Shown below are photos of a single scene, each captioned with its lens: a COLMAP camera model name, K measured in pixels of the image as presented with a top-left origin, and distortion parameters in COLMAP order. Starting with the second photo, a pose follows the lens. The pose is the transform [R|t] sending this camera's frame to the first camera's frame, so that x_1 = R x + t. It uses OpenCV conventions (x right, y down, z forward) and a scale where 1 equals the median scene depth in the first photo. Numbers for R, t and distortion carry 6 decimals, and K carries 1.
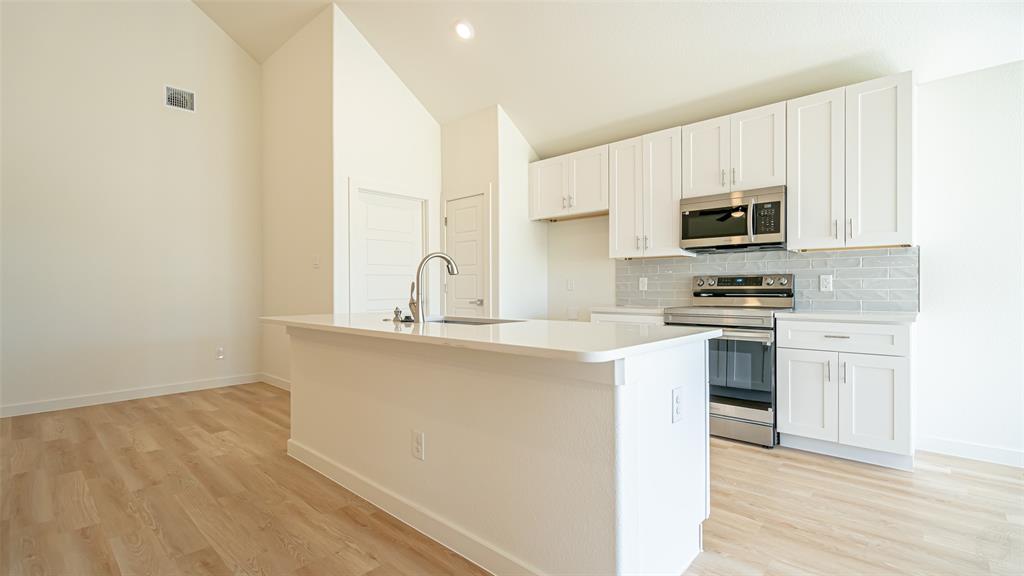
lens RADIAL K [[475.3, 0, 512.0], [0, 475.3, 288.0], [0, 0, 1]] dist [-0.001026, 0.000089]
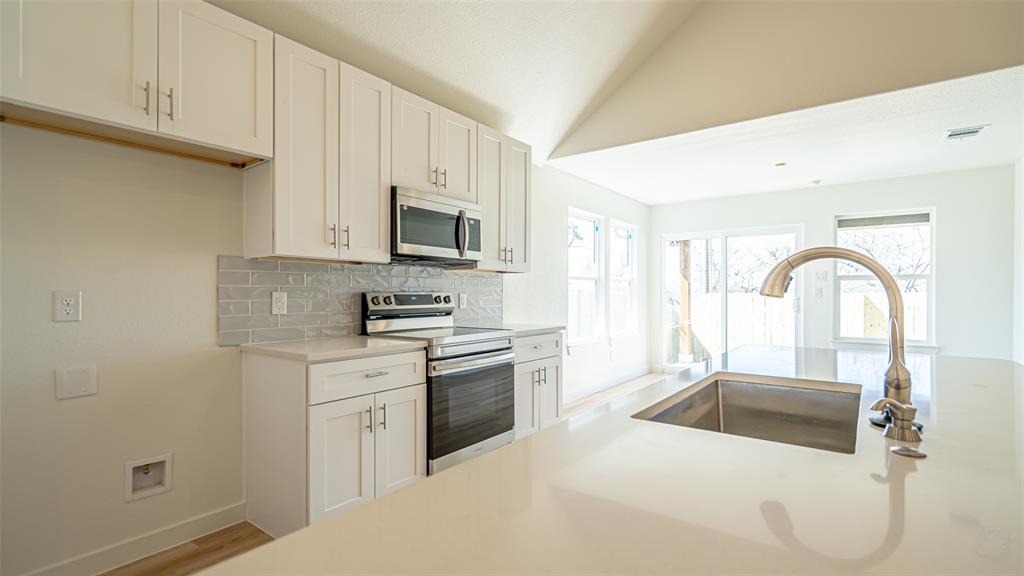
lens RADIAL K [[468.1, 0, 511.9], [0, 468.1, 293.7], [0, 0, 1]] dist [-0.001449, 0.000122]
pose [[-0.112765, 0.003391, 0.993616, -0.392140], [0.000303, 0.999994, -0.003379, -0.022352], [-0.993622, -0.000080, -0.112766, 0.963234]]
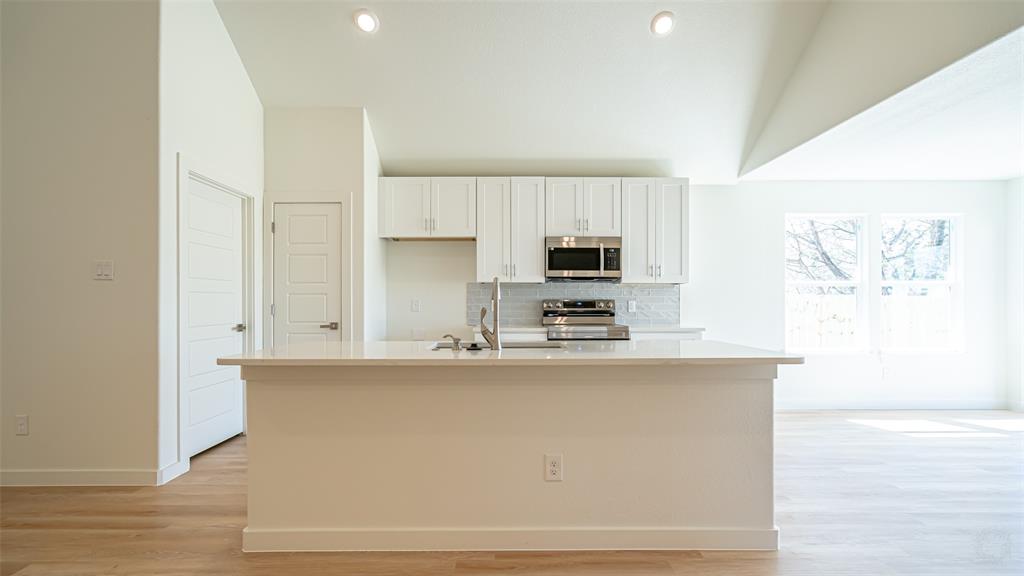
lens RADIAL K [[472.1, 0, 512.8], [0, 472.1, 301.5], [0, 0, 1]] dist [-0.001876, -0.000109]
pose [[0.721292, 0.007309, 0.692593, -0.580921], [-0.001958, 0.999962, -0.008514, -0.011264], [-0.692628, 0.004785, 0.721279, 0.195969]]
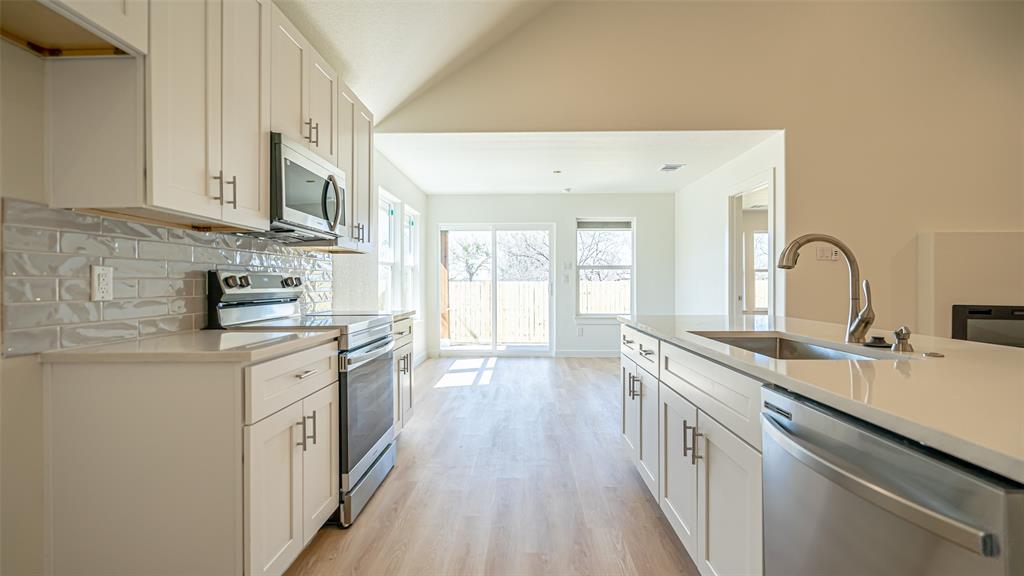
lens RADIAL K [[469.7, 0, 513.7], [0, 469.7, 279.8], [0, 0, 1]] dist [-0.000156, 0.000516]
pose [[-0.673222, 0.012995, 0.739326, -0.250019], [0.006301, 0.999910, -0.011838, -0.006059], [-0.739414, -0.003311, -0.673243, 1.241754]]
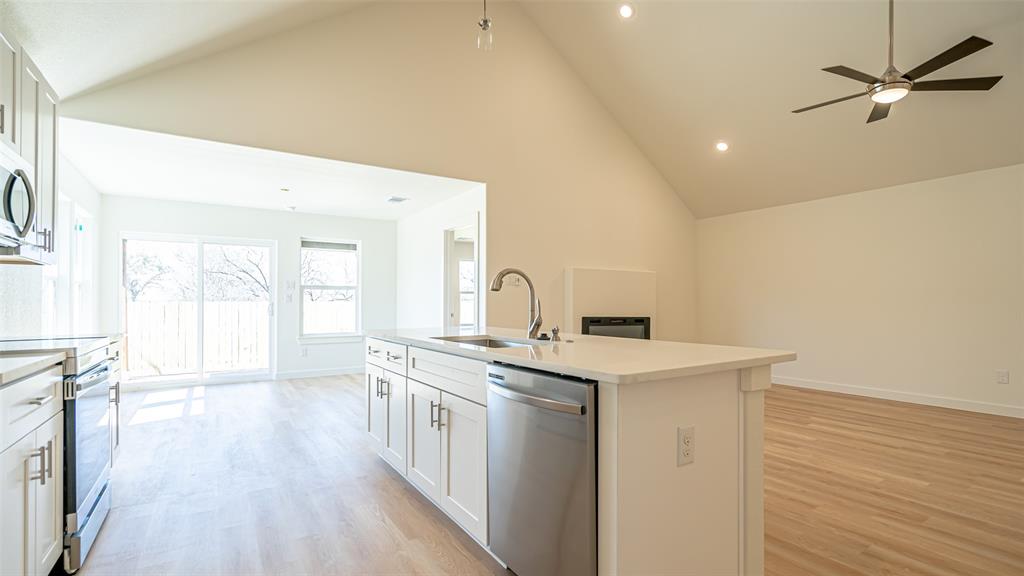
lens RADIAL K [[468.1, 0, 511.9], [0, 468.1, 293.7], [0, 0, 1]] dist [-0.001449, 0.000122]
pose [[-0.972231, 0.014192, 0.233594, -0.273242], [0.009328, 0.999716, -0.021914, -0.001352], [-0.233839, -0.019126, -0.972087, 1.395118]]
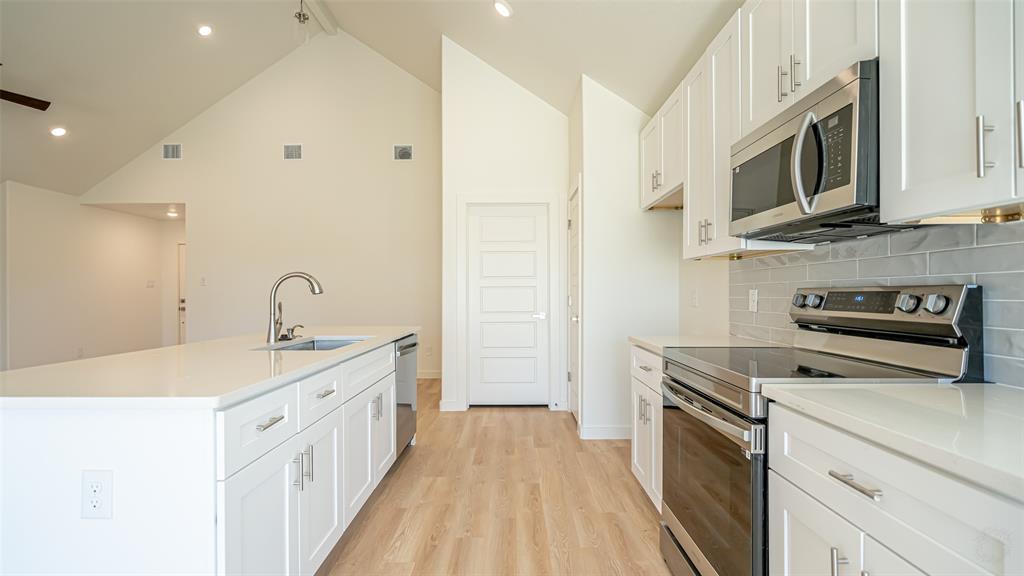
lens RADIAL K [[468.1, 0, 511.9], [0, 468.1, 293.7], [0, 0, 1]] dist [-0.001449, 0.000122]
pose [[0.690797, 0.002397, -0.723045, 0.599949], [0.000770, 0.999991, 0.004051, -0.023941], [0.723049, -0.003355, 0.690789, 0.482691]]
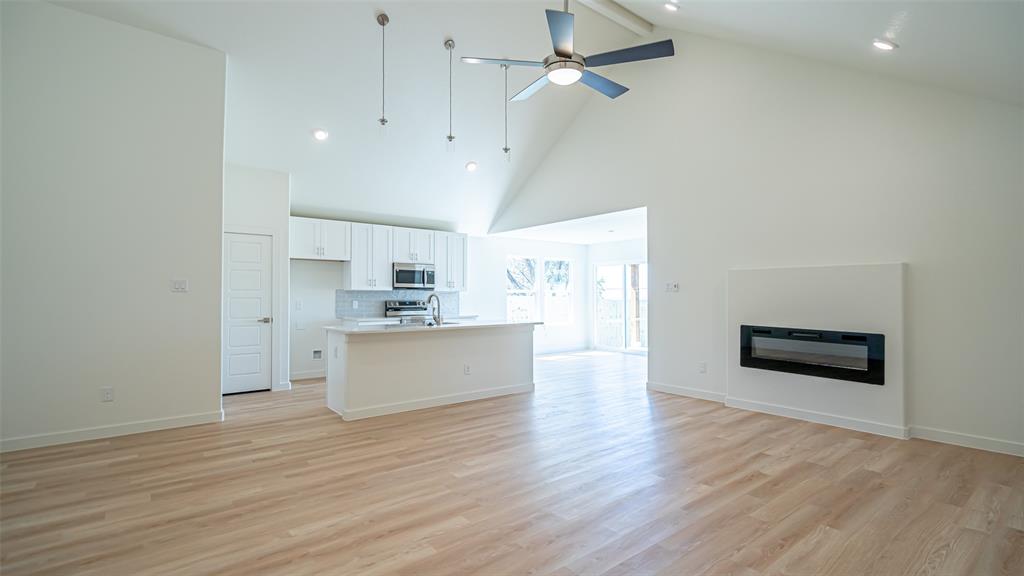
lens RADIAL K [[470.3, 0, 525.2], [0, 470.3, 288.0], [0, 0, 1]] dist [-0.000748, -0.000042]
pose [[0.119804, 0.023569, 0.992518, -1.661399], [0.001025, 0.999715, -0.023863, -0.034162], [-0.992797, 0.003876, 0.119745, 0.220268]]
